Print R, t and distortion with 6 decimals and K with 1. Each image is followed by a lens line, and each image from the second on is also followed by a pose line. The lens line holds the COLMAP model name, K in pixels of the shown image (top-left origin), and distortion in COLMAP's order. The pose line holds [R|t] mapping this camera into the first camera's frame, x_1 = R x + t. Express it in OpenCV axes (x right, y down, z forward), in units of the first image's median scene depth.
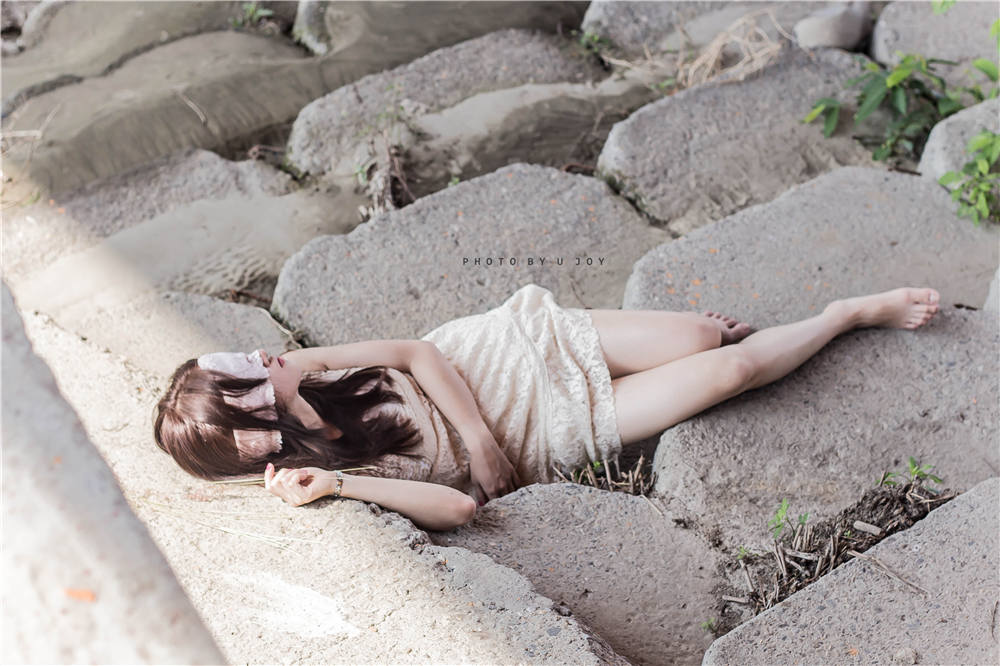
lens RADIAL K [[2351.4, 0, 500.0], [0, 2351.4, 333.0], [0, 0, 1]] dist [-0.079081, -0.088856]
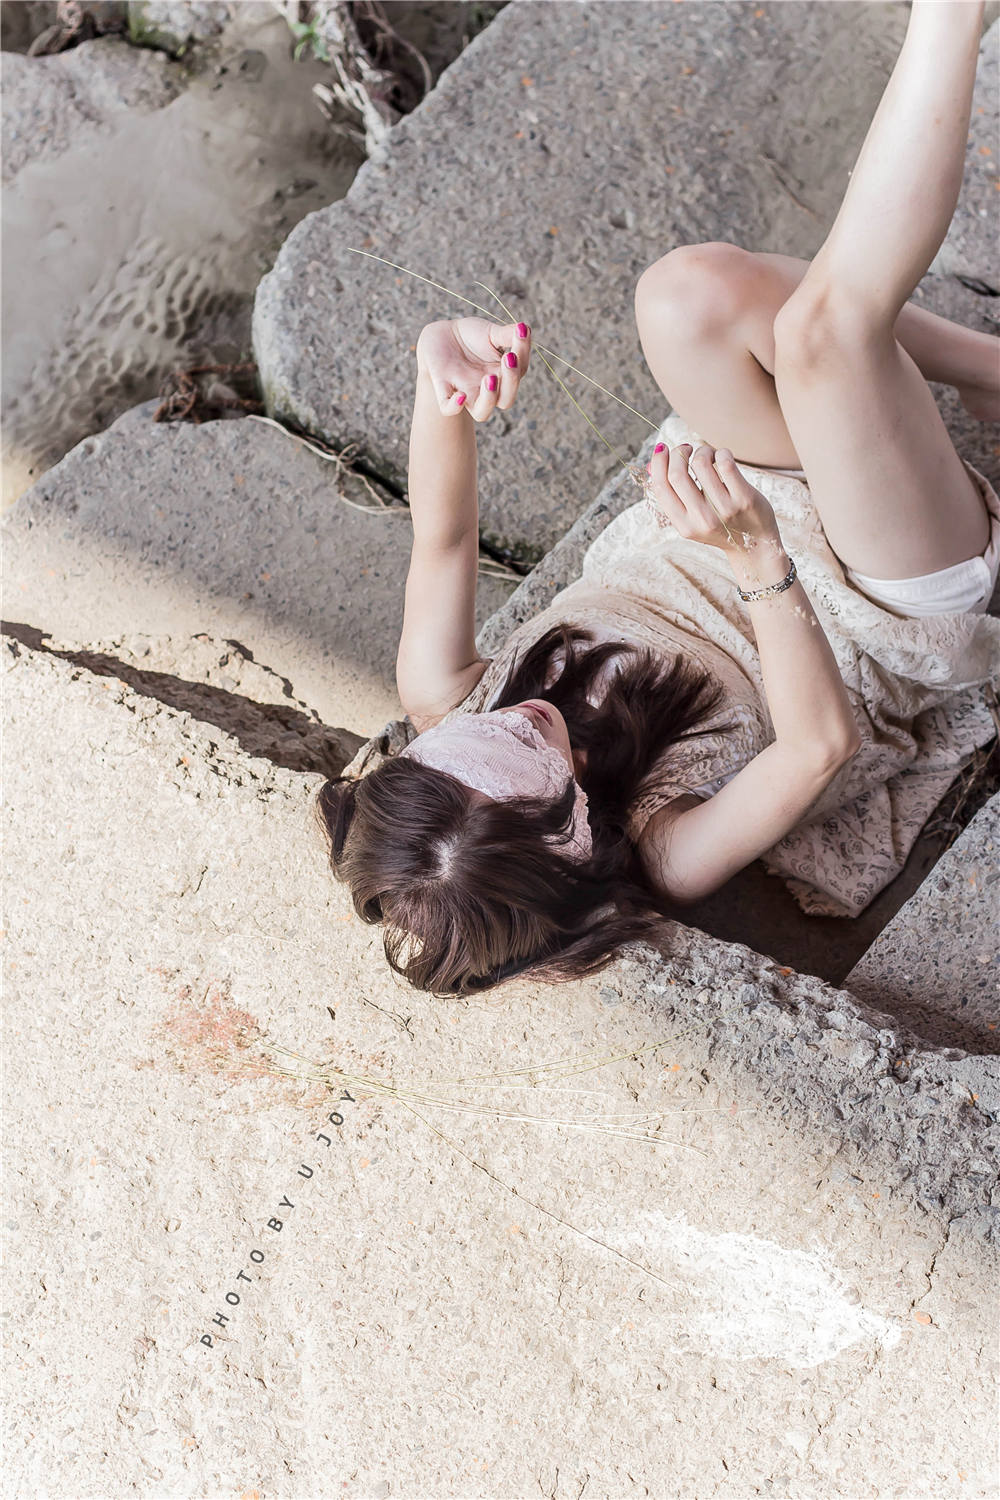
lens RADIAL K [[3527.1, 0, 500.0], [0, 3527.1, 750.0], [0, 0, 1]] dist [-0.079081, -0.088856]
pose [[0.960324, -0.276963, 0.032704, -0.091396], [0.248862, 0.903952, 0.347762, -0.193840], [-0.125880, -0.325825, 0.937012, 0.211038]]
